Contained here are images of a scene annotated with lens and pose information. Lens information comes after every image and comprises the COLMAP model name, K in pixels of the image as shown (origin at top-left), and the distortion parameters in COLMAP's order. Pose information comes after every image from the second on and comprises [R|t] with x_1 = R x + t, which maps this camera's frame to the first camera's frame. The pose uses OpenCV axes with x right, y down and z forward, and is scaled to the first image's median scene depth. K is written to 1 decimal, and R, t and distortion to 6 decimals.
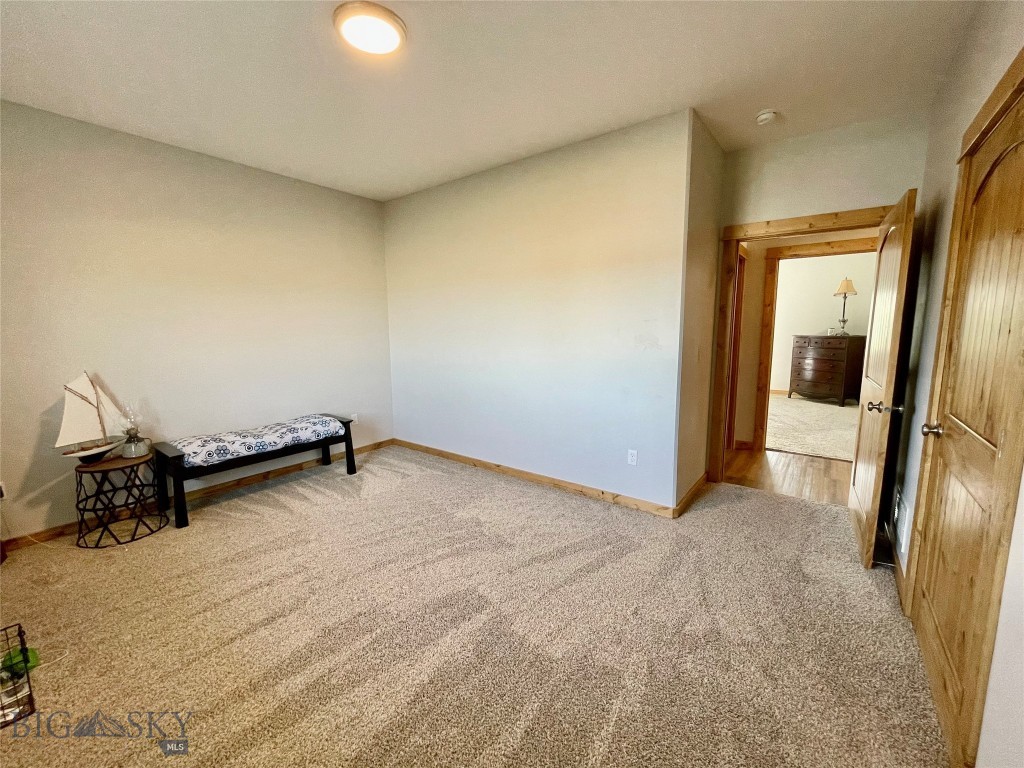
lens RADIAL K [[416.5, 0, 507.5], [0, 416.5, 385.1], [0, 0, 1]] dist [-0.001823, 0.000111]
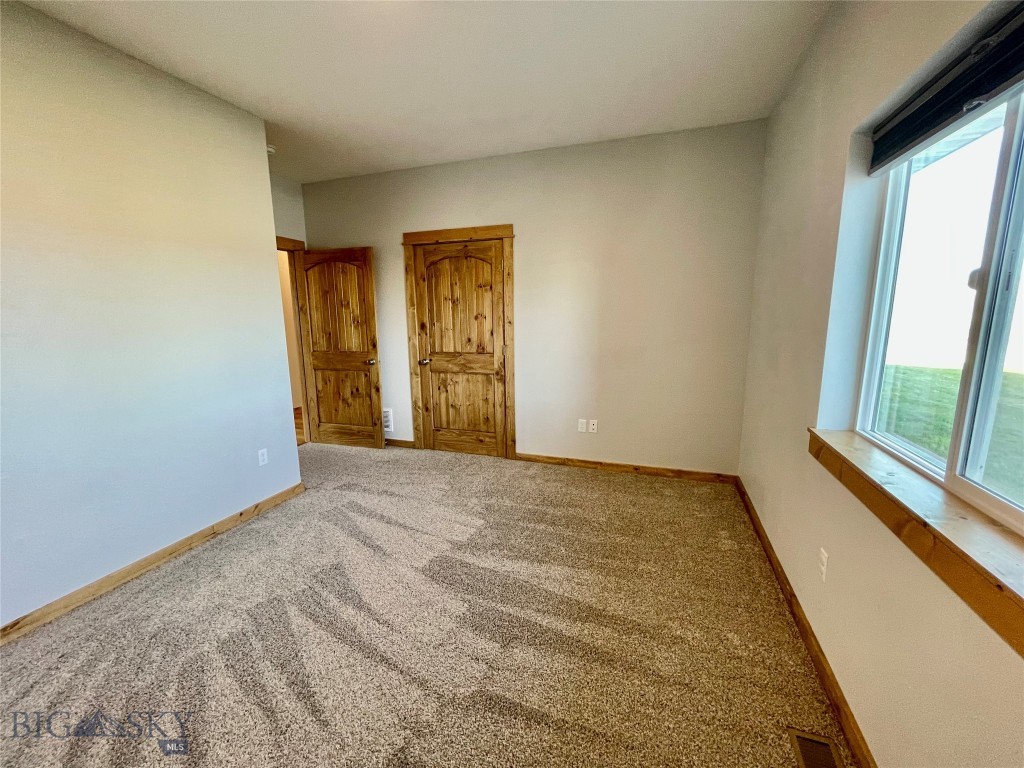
lens RADIAL K [[416.5, 0, 510.0], [0, 416.5, 386.8], [0, 0, 1]] dist [-0.001823, 0.000111]
pose [[-0.318465, -0.146185, 0.936595, -1.205926], [0.136936, 0.970580, 0.198050, -0.152055], [-0.937992, 0.191325, -0.289078, 1.126774]]
